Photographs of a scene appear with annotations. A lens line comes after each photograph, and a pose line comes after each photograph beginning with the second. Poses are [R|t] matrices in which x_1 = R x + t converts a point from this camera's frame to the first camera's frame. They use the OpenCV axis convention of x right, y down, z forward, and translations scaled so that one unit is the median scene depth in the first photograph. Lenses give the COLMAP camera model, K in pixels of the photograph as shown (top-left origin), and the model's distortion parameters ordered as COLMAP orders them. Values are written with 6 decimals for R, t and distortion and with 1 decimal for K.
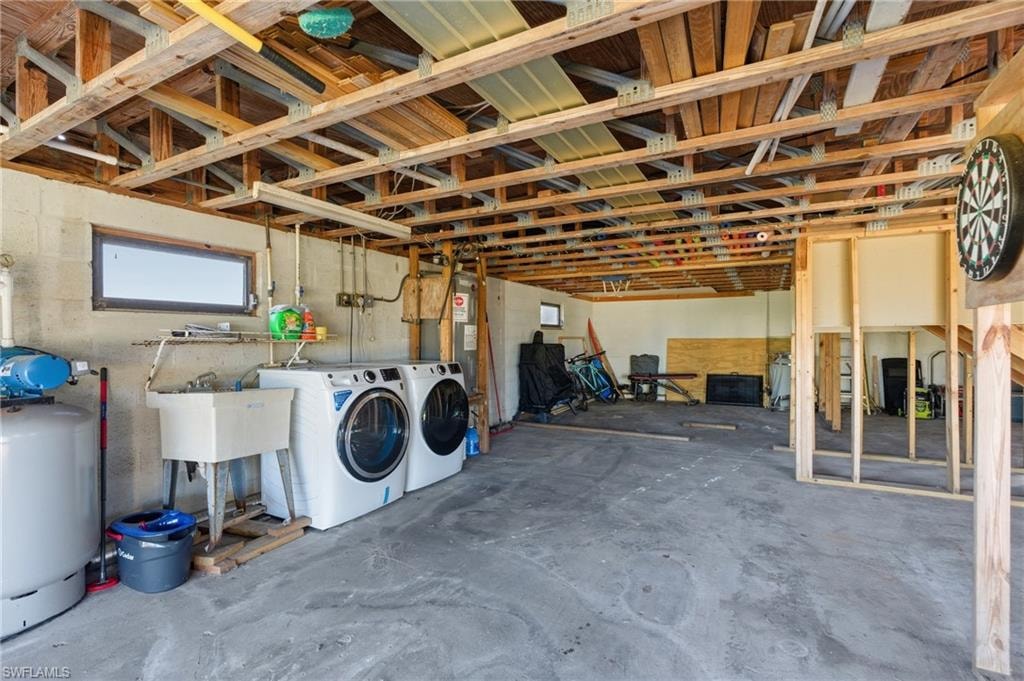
lens RADIAL K [[467.7, 0, 512.0], [0, 467.7, 340.5], [0, 0, 1]] dist [-0.001870, -0.000630]
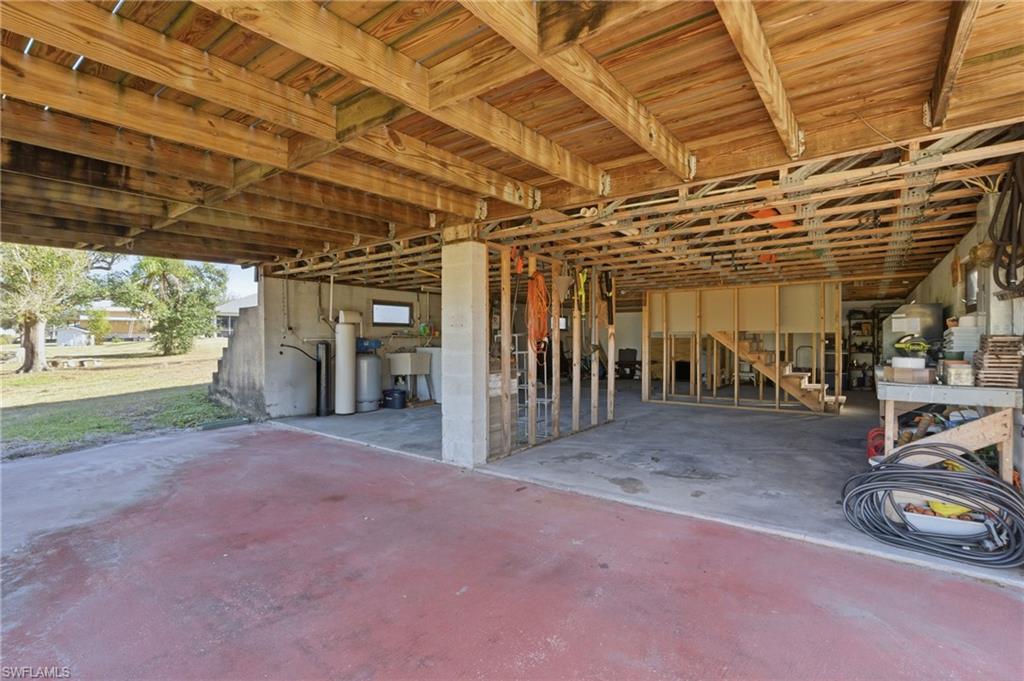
lens RADIAL K [[467.7, 0, 512.0], [0, 467.7, 340.5], [0, 0, 1]] dist [-0.001870, -0.000630]
pose [[0.988838, 0.007631, -0.148796, 0.323497], [-0.007467, 0.999971, 0.001655, 0.010592], [0.148804, -0.000525, 0.988867, -1.264325]]
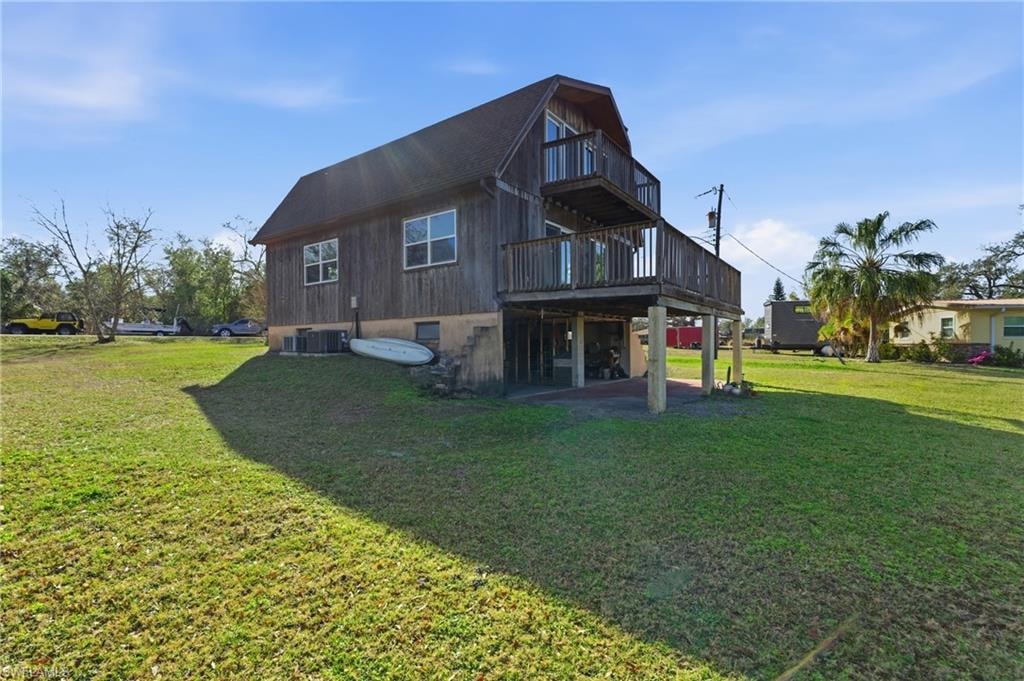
lens RADIAL K [[467.7, 0, 512.0], [0, 467.7, 340.5], [0, 0, 1]] dist [-0.001870, -0.000630]
pose [[0.133437, 0.016083, 0.990927, -3.496559], [0.005817, 0.999838, -0.017011, 0.016007], [-0.991040, 0.008034, 0.133322, -0.159837]]
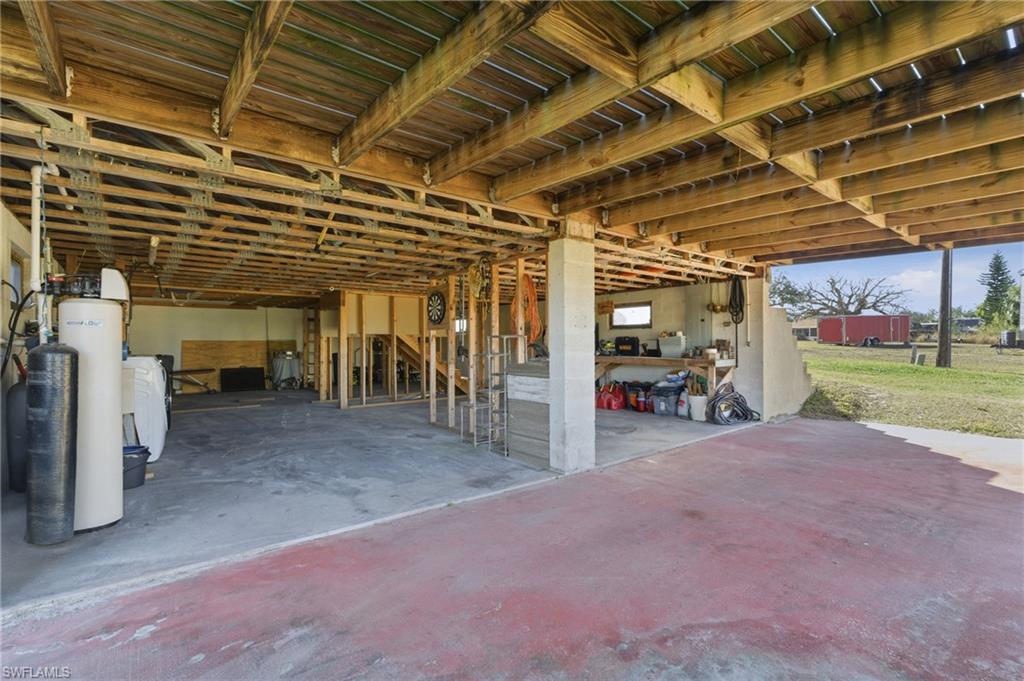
lens RADIAL K [[467.7, 0, 512.0], [0, 467.7, 340.5], [0, 0, 1]] dist [-0.001870, -0.000630]
pose [[0.380999, 0.009437, 0.924527, -0.991852], [0.001514, 0.999940, -0.010831, 0.022326], [-0.924574, 0.005527, 0.380962, -0.467143]]
